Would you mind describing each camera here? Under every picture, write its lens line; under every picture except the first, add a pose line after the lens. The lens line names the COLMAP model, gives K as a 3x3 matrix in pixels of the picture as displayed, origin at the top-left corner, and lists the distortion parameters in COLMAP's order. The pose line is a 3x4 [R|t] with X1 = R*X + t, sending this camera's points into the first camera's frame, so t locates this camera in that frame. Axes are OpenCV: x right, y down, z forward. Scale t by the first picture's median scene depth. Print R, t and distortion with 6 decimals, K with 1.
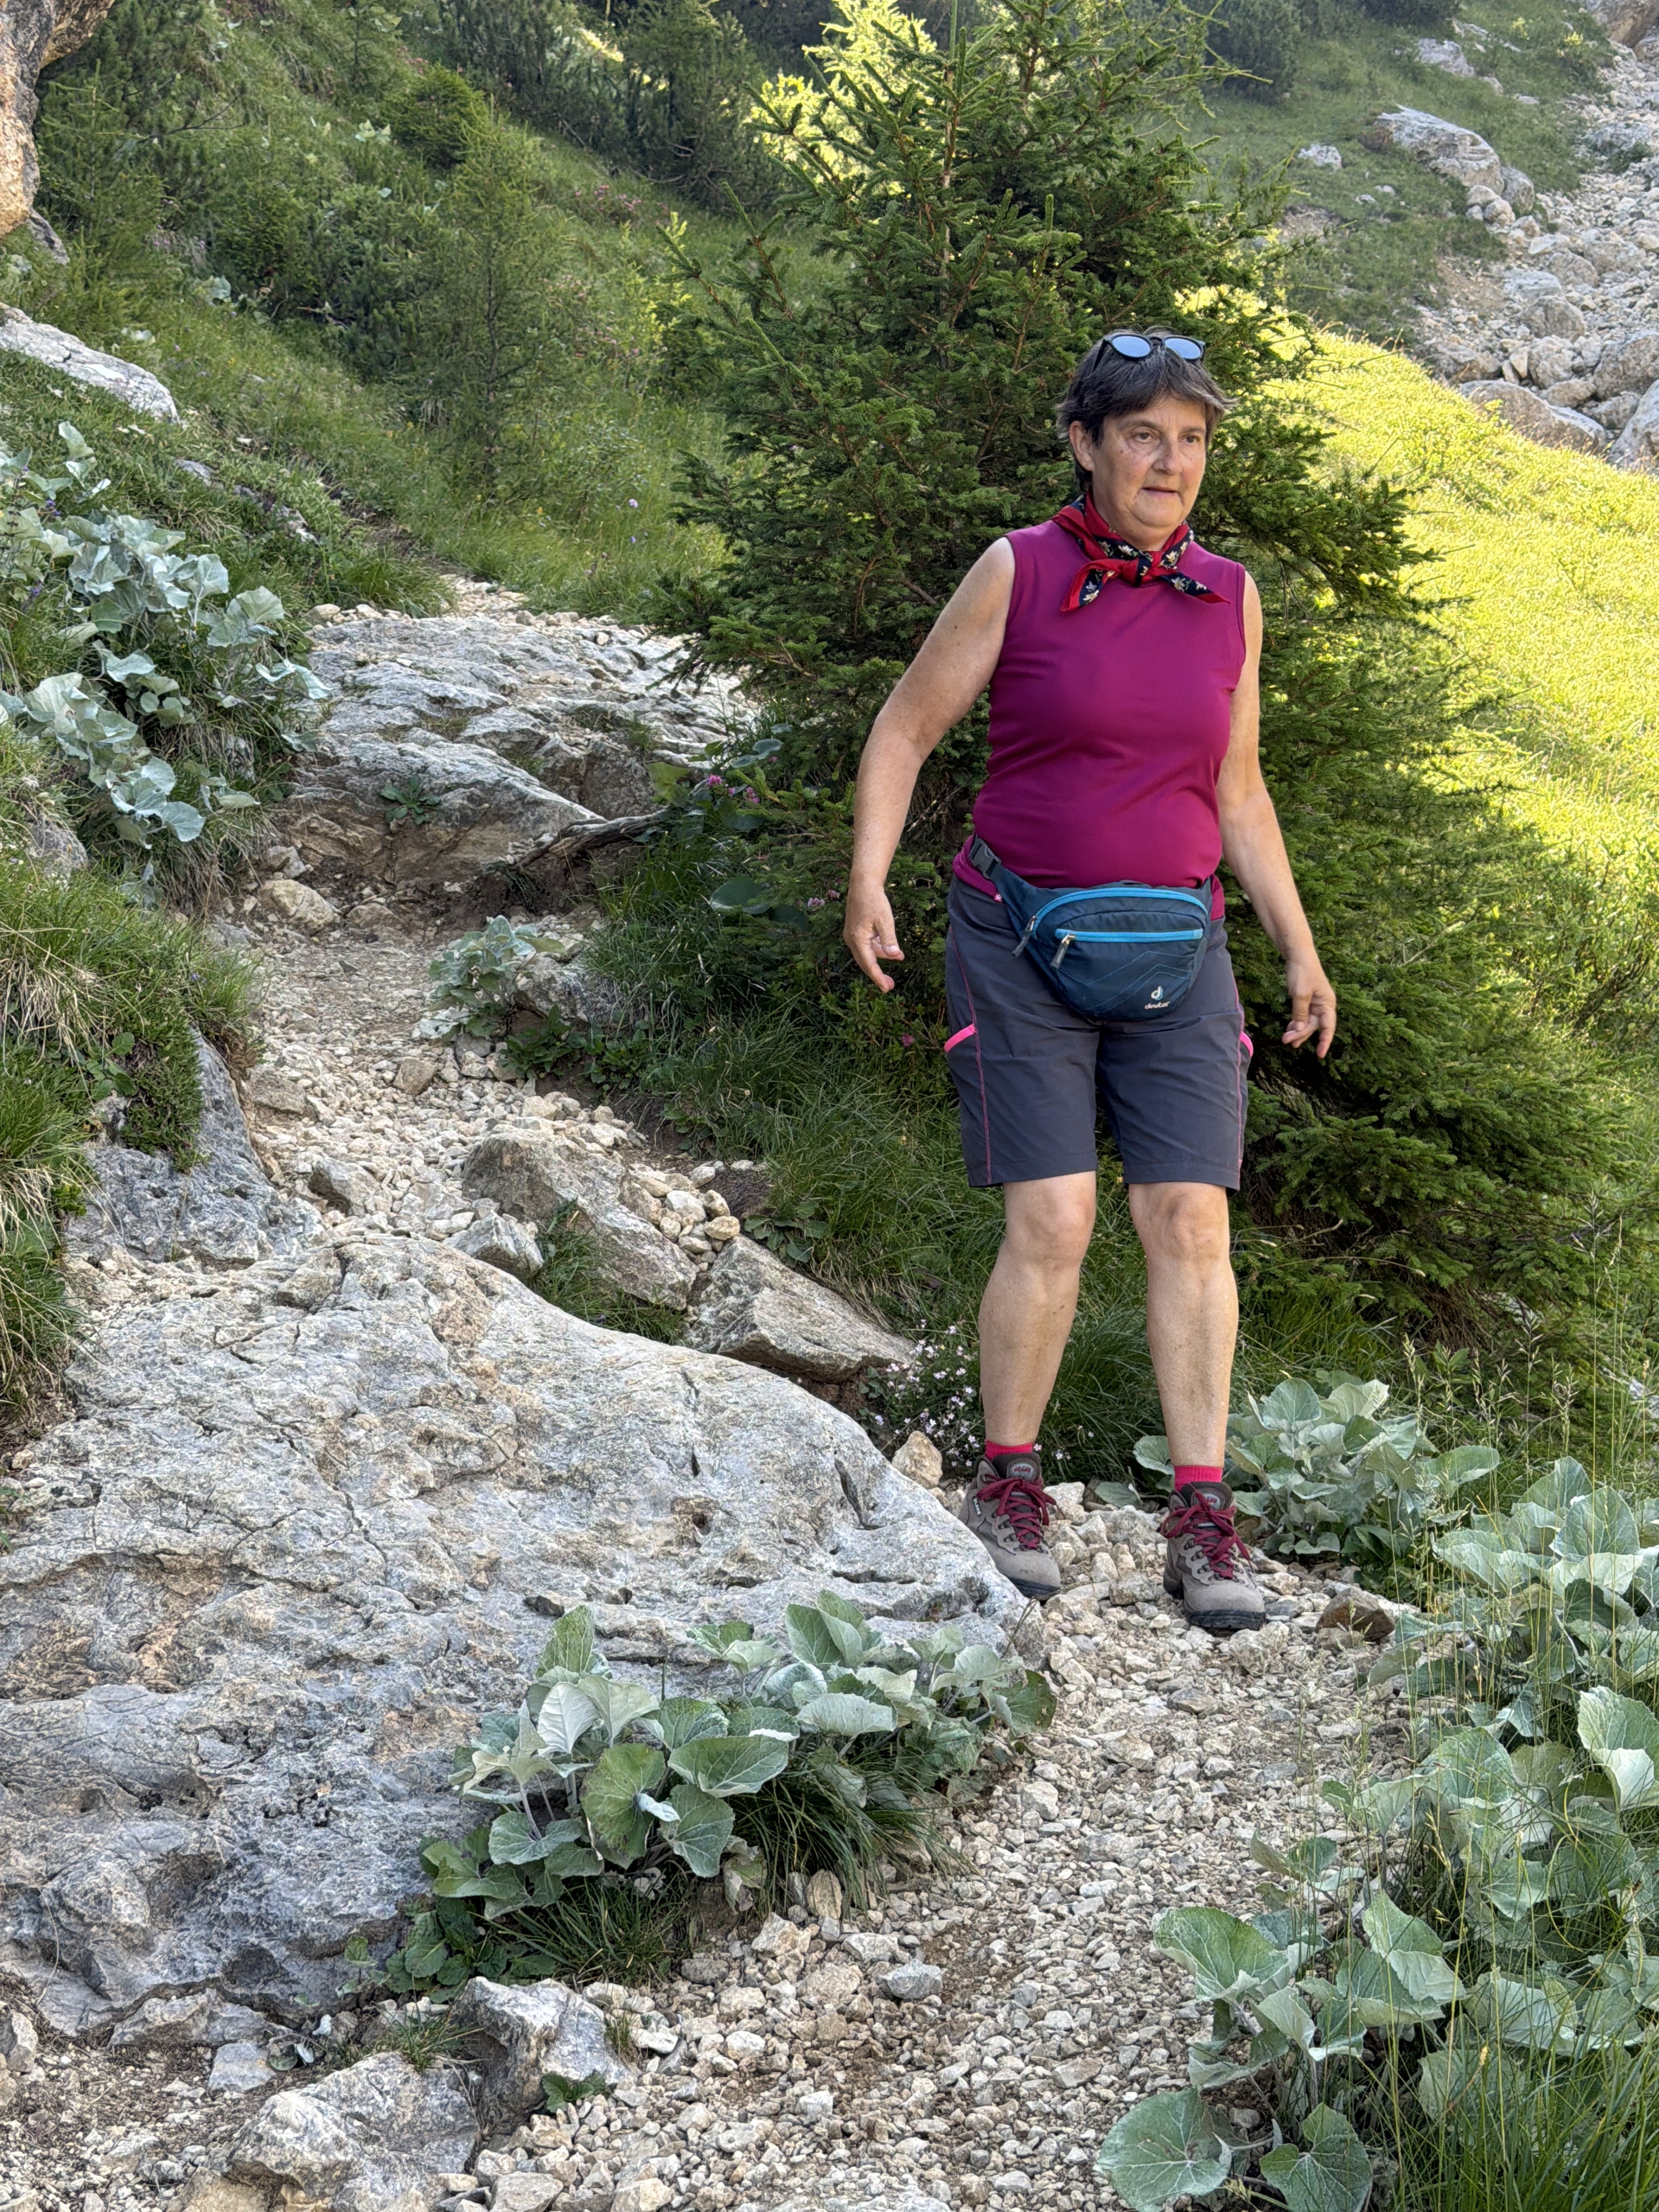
lens RADIAL K [[3376.0, 0, 849.7], [0, 3376.0, 1085.6], [0, 0, 1]] dist [0.134479, 0.000000]
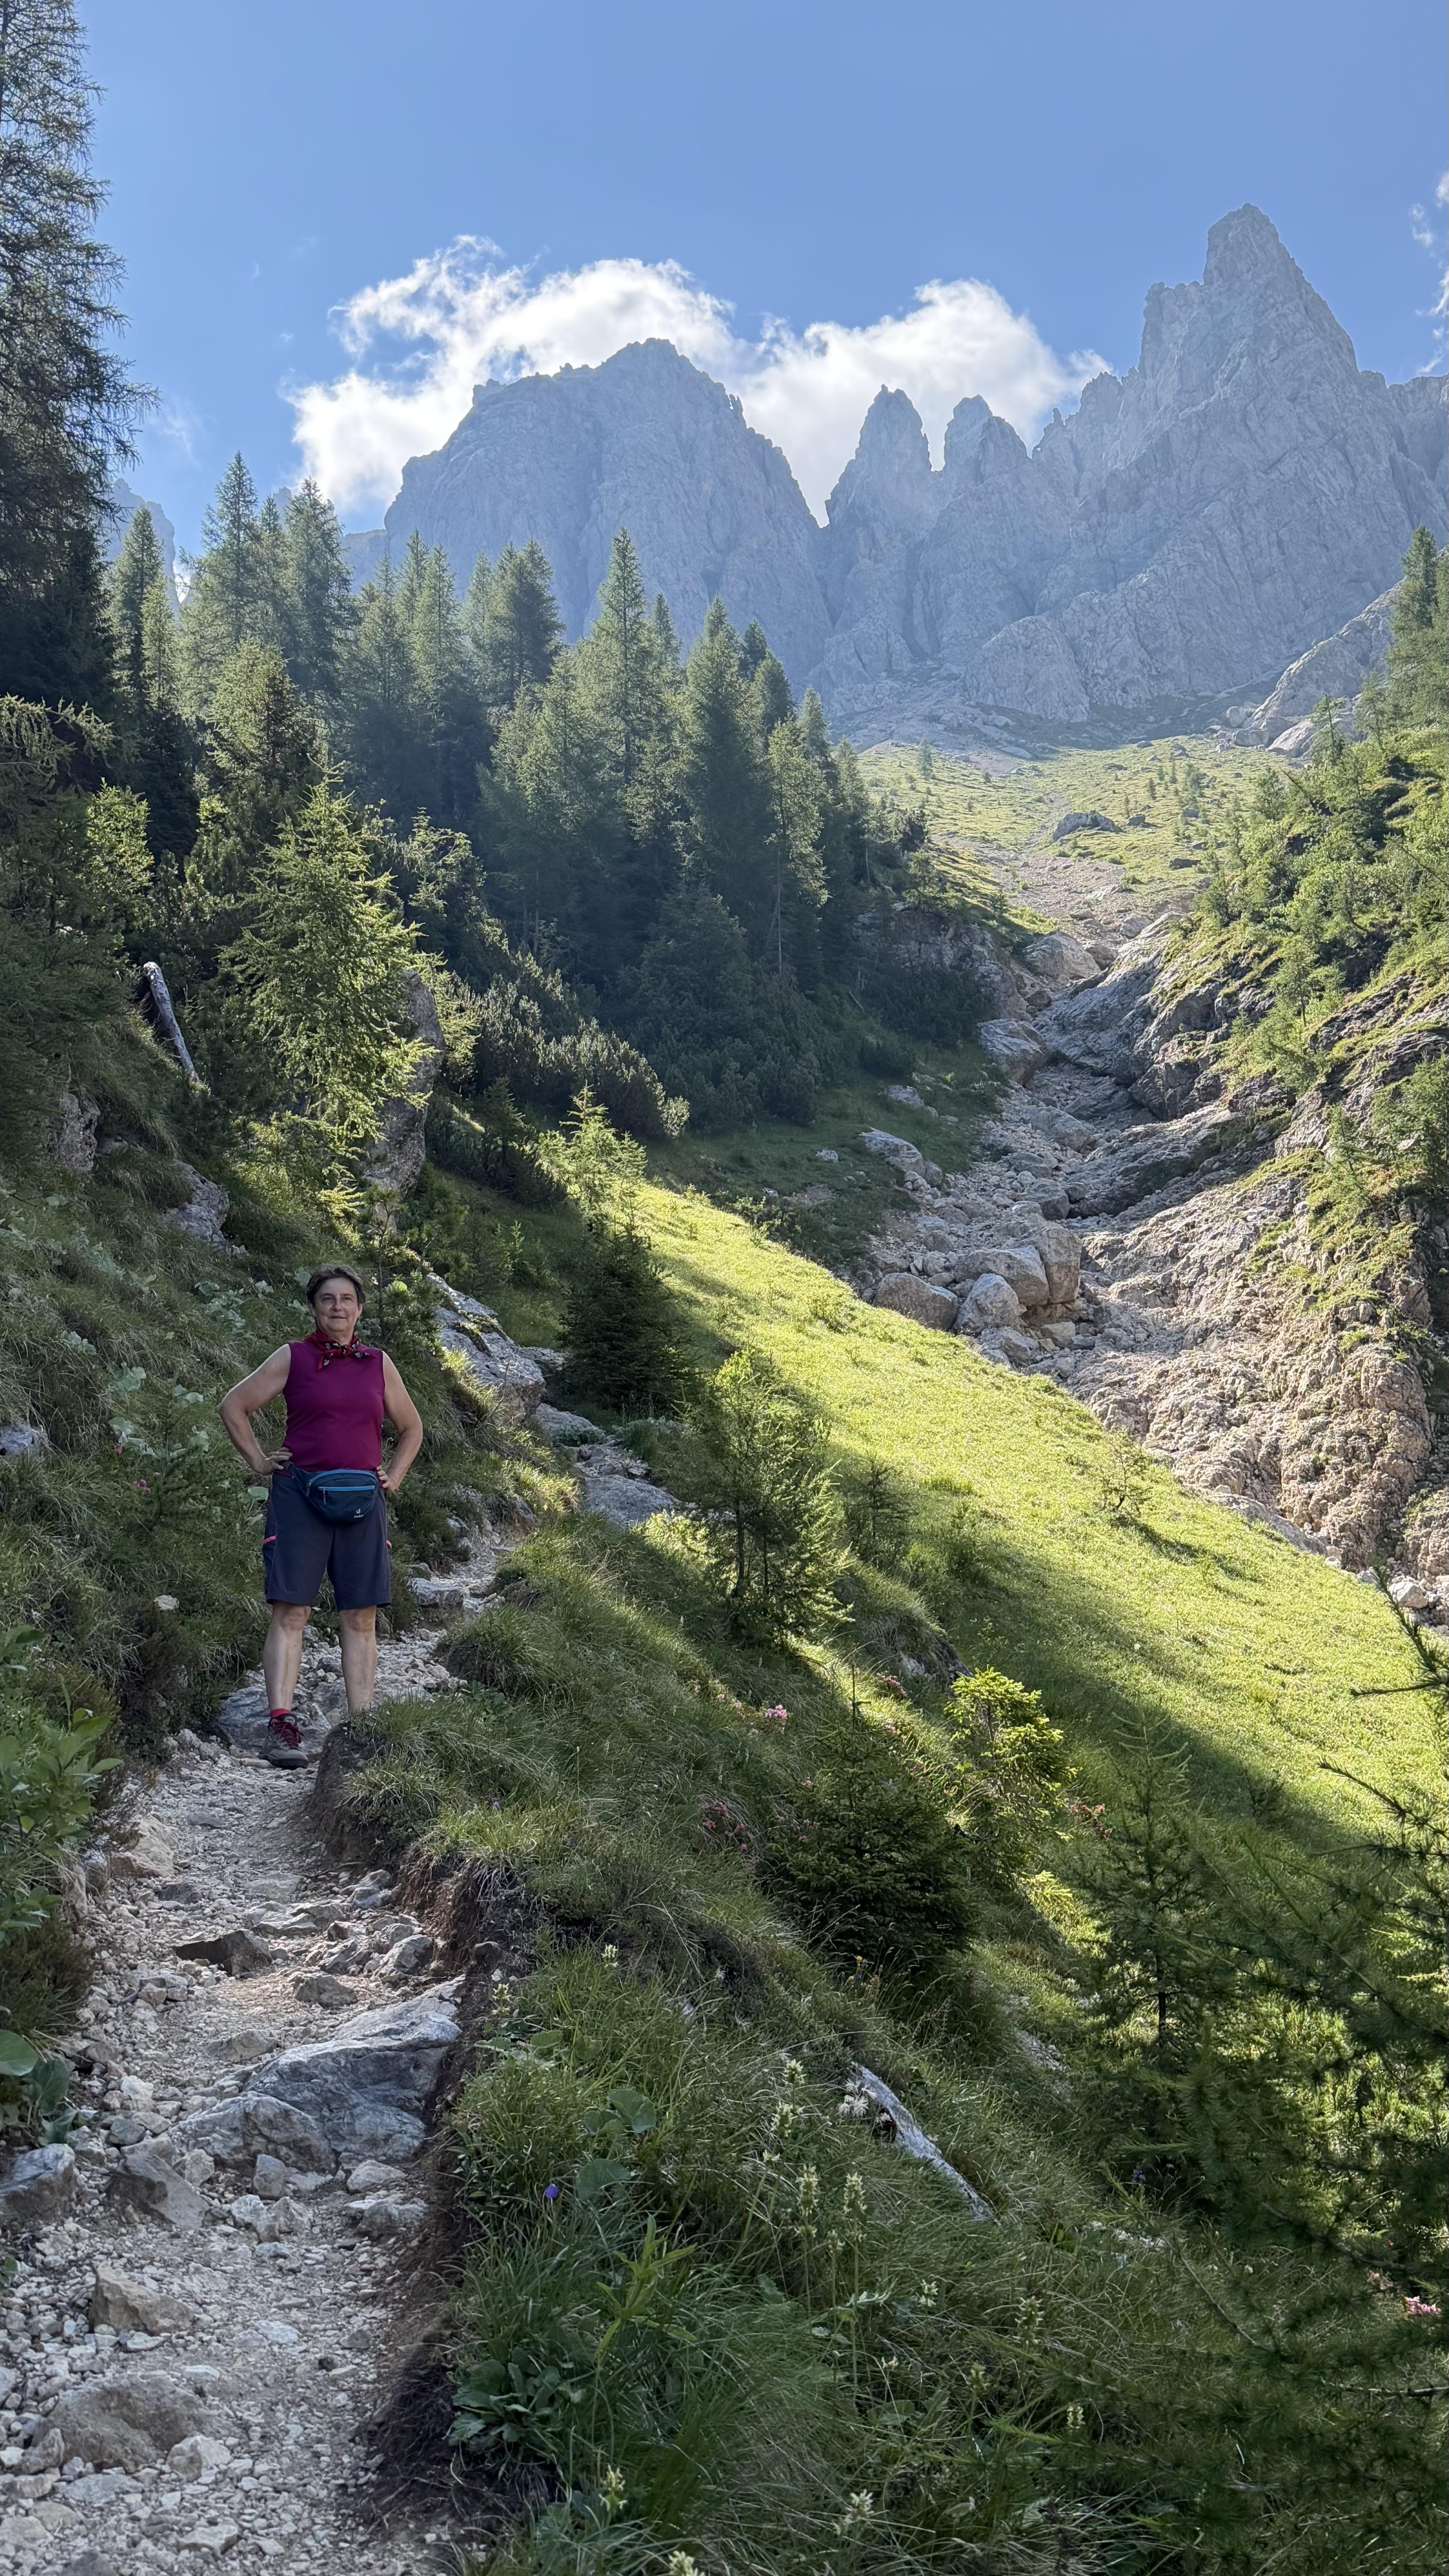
lens RADIAL K [[2607.3, 0, 726.1], [0, 2607.3, 1286.7], [0, 0, 1]] dist [-0.006796, 0.000000]
pose [[0.998285, 0.002566, 0.058492, -0.022392], [0.008520, 0.982036, -0.188501, 0.500970], [-0.057925, 0.188676, 0.980330, -2.785536]]
